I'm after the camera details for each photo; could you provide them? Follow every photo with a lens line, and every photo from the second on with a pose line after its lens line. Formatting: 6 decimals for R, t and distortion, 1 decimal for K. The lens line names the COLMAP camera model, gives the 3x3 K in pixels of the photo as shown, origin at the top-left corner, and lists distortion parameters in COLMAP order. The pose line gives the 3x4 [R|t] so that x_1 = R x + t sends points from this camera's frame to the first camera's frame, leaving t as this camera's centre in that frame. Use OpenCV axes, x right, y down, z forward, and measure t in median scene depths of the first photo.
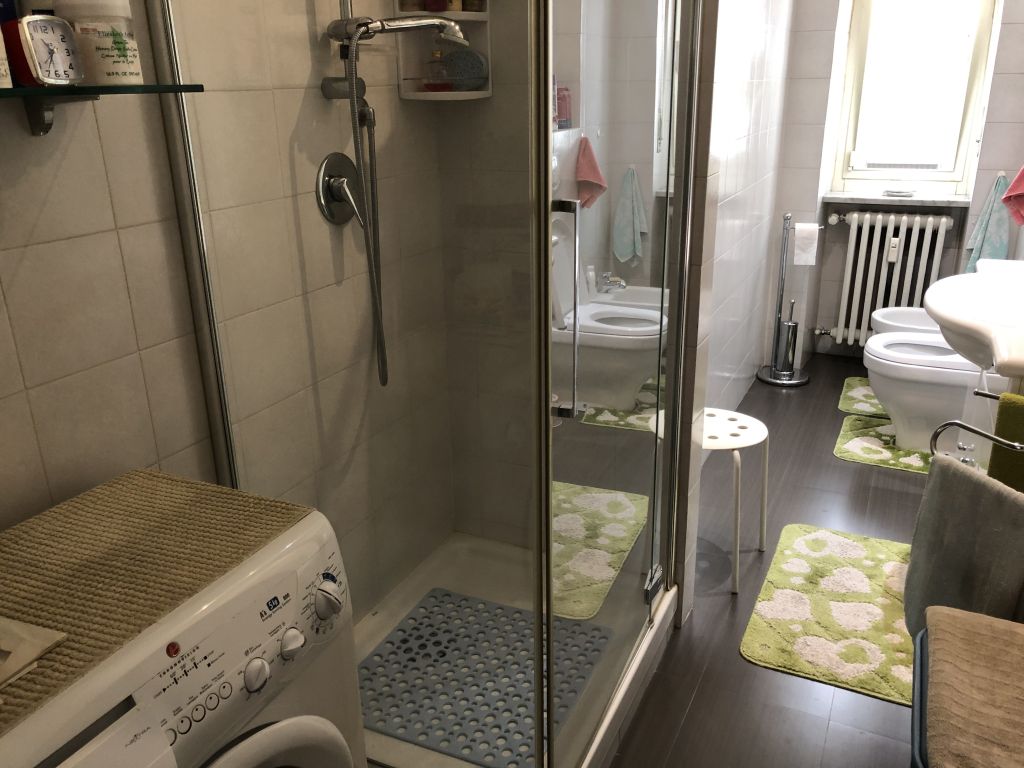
lens RADIAL K [[841.4, 0, 515.8], [0, 841.4, 388.7], [0, 0, 1]] dist [0.033786, 0.001283]
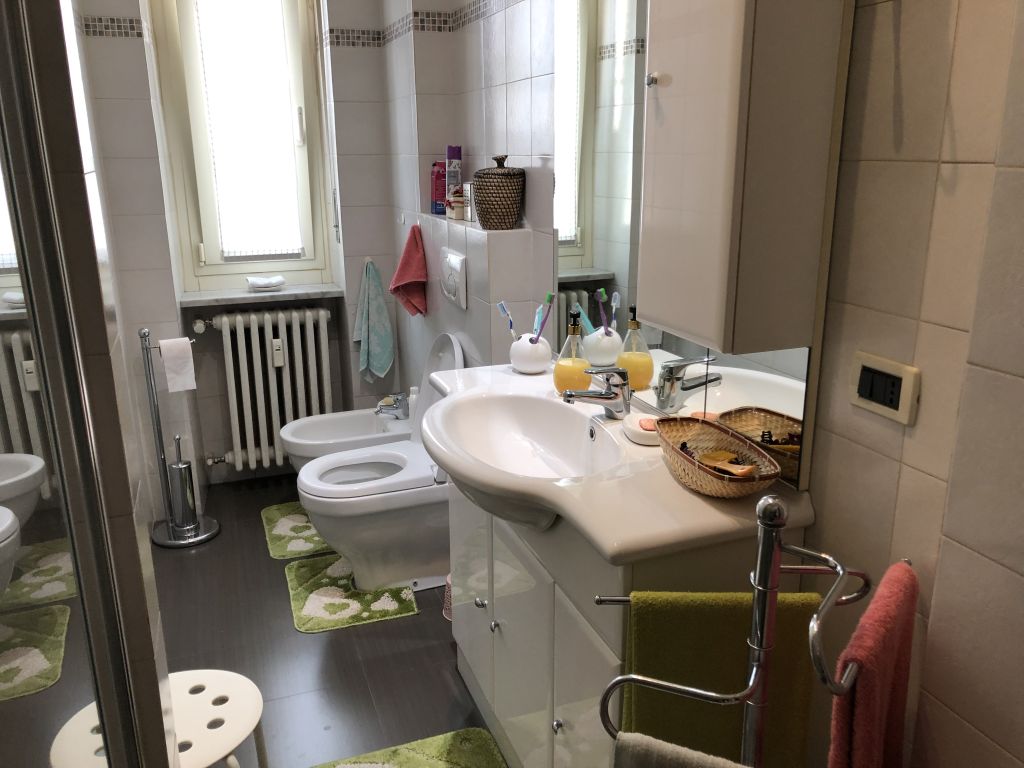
lens RADIAL K [[841.4, 0, 519.5], [0, 841.4, 375.4], [0, 0, 1]] dist [0.033786, 0.001283]
pose [[0.693403, -0.182308, 0.697105, 0.017109], [0.243807, 0.969760, 0.011101, -0.093111], [-0.678049, 0.162262, 0.716883, 0.232244]]
